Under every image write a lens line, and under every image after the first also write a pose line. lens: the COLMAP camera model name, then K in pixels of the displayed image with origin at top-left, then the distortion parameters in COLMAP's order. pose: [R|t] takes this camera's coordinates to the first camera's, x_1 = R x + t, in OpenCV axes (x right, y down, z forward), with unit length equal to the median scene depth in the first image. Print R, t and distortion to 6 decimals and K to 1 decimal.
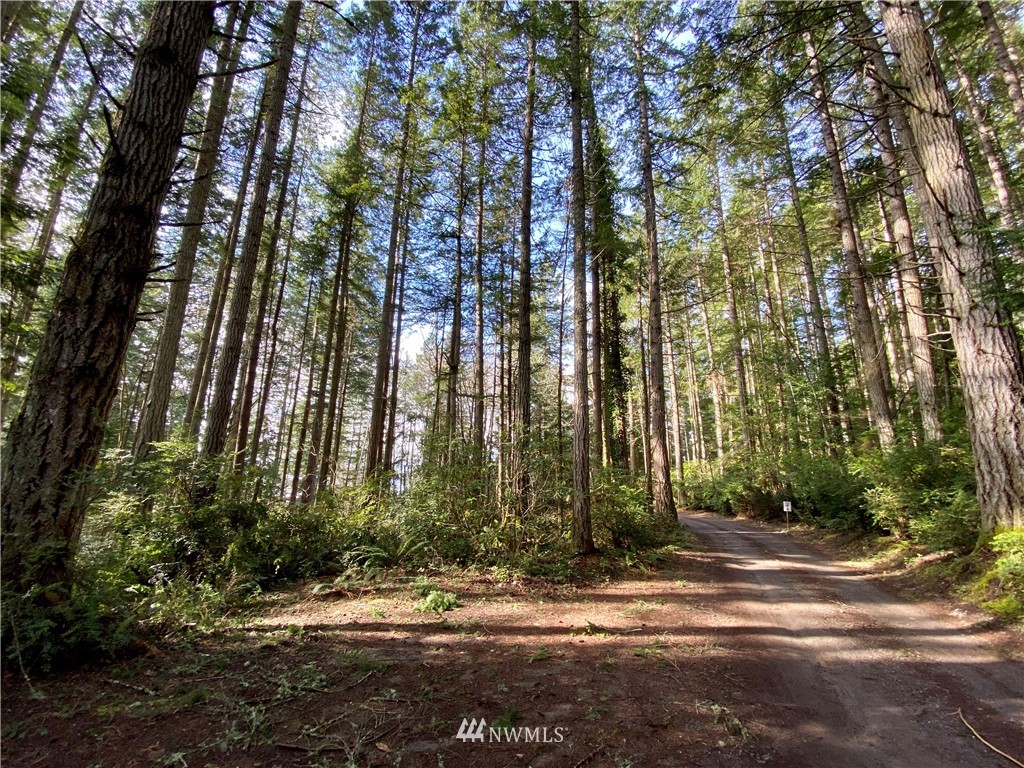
lens RADIAL K [[424.4, 0, 509.4], [0, 424.4, 382.5], [0, 0, 1]] dist [0.053039, -0.029838]
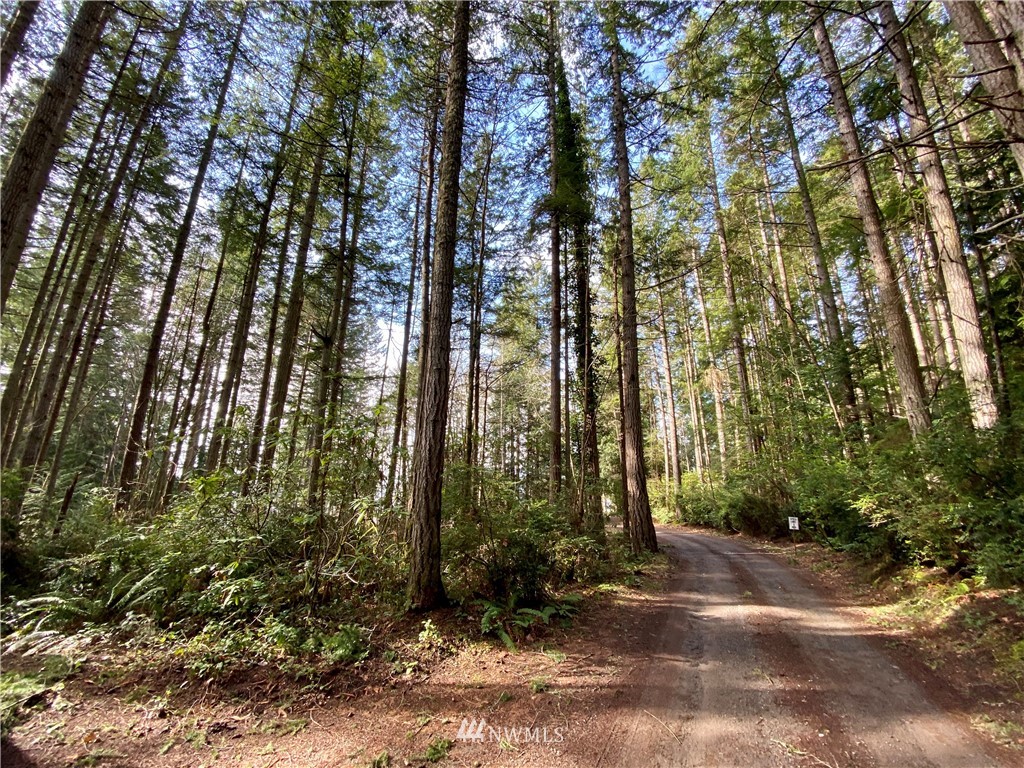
lens RADIAL K [[424.4, 0, 509.4], [0, 424.4, 382.5], [0, 0, 1]] dist [0.053039, -0.029838]
pose [[0.999426, -0.014873, -0.030454, 0.098332], [0.013921, 0.999415, -0.031239, 0.030913], [0.030901, 0.030797, 0.999048, 0.120721]]
